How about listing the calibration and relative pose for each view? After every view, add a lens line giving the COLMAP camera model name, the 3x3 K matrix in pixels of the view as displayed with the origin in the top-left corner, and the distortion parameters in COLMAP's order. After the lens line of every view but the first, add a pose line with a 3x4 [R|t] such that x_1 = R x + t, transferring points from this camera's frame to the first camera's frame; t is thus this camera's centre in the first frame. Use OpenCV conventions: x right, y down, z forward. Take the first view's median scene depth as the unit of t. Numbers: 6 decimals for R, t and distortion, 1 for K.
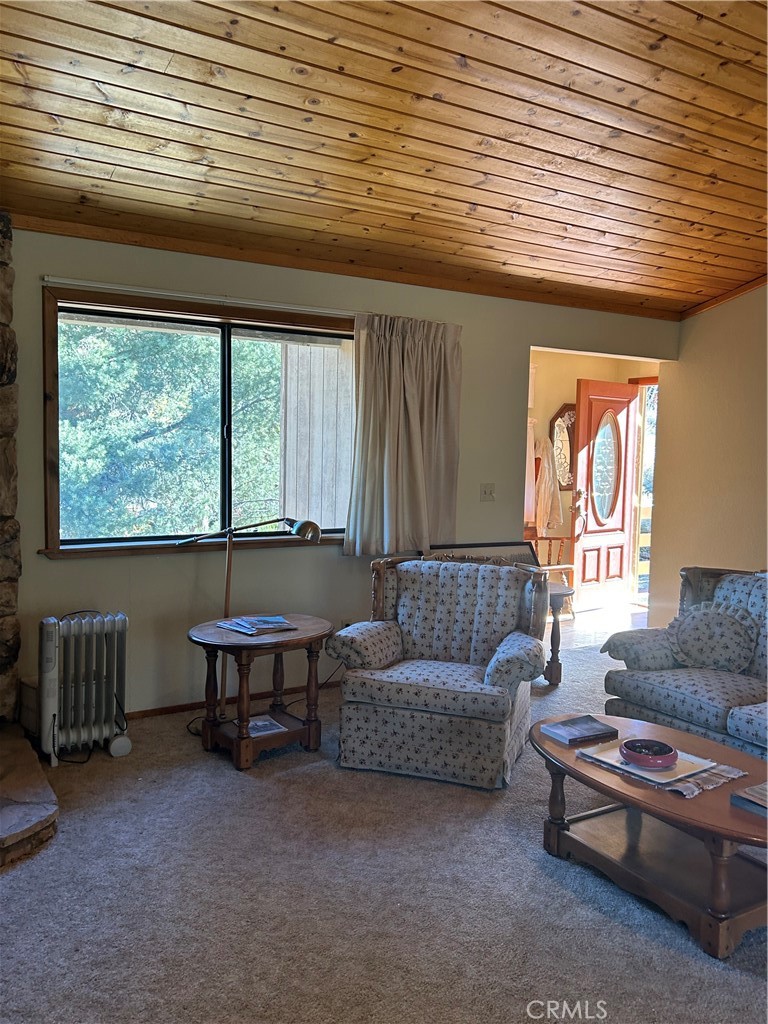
lens RADIAL K [[852.2, 0, 373.2], [0, 852.2, 514.1], [0, 0, 1]] dist [0.047866, -0.058239]
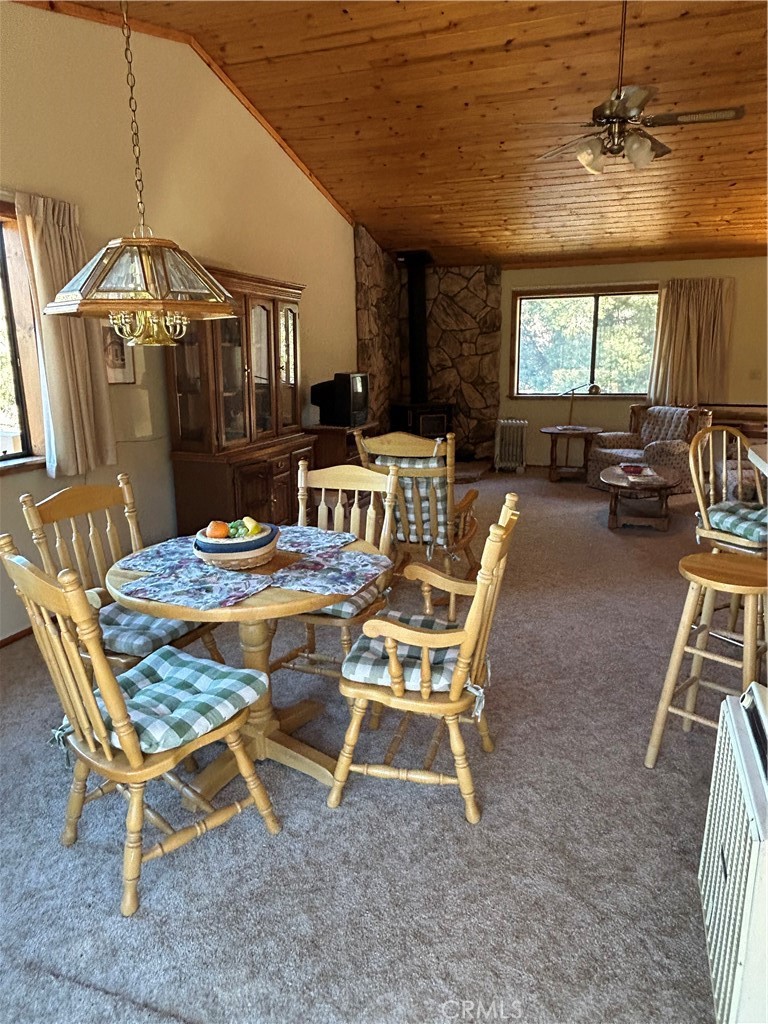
lens RADIAL K [[672.8, 0, 384.0], [0, 672.8, 512.0], [0, 0, 1]] dist [-0.000264, -0.000433]
pose [[0.632417, 0.148260, -0.760308, 0.922126], [-0.035289, 0.986008, 0.162919, 0.066770], [0.773824, -0.076202, 0.628800, -0.565565]]
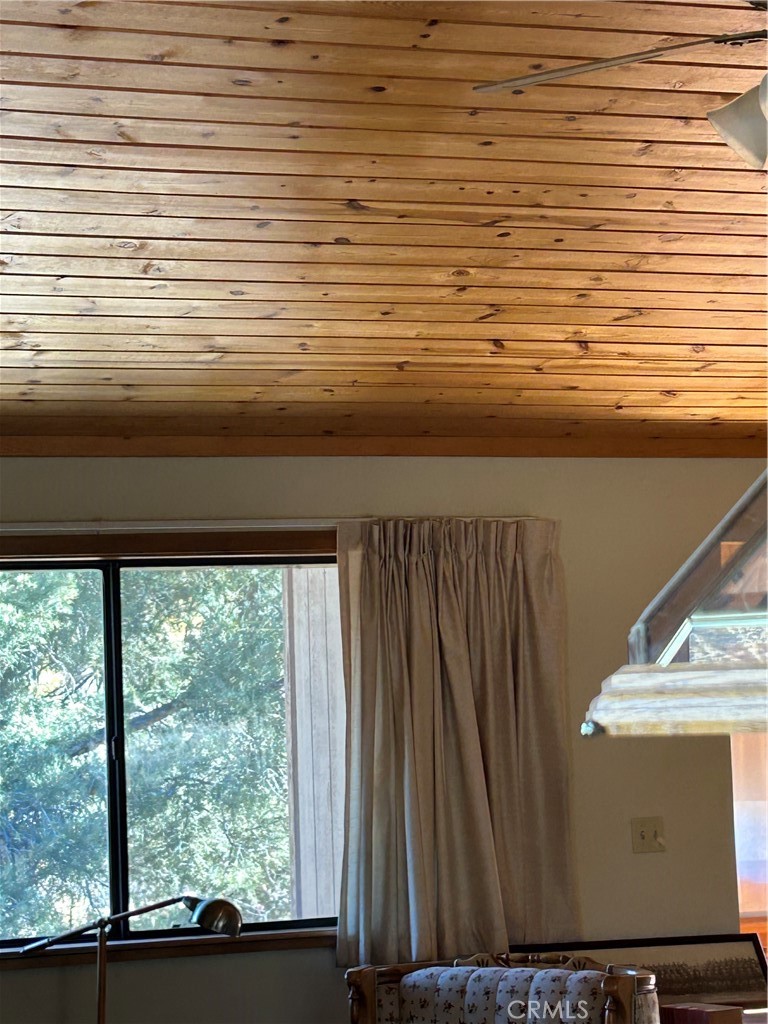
lens RADIAL K [[2572.5, 0, 362.5], [0, 2572.5, 510.3], [0, 0, 1]] dist [0.501374, -4.479803]
pose [[0.976692, -0.070383, -0.202779, 0.372905], [0.037798, 0.986344, -0.160302, 0.031783], [0.211292, 0.148901, 0.966015, -0.696395]]
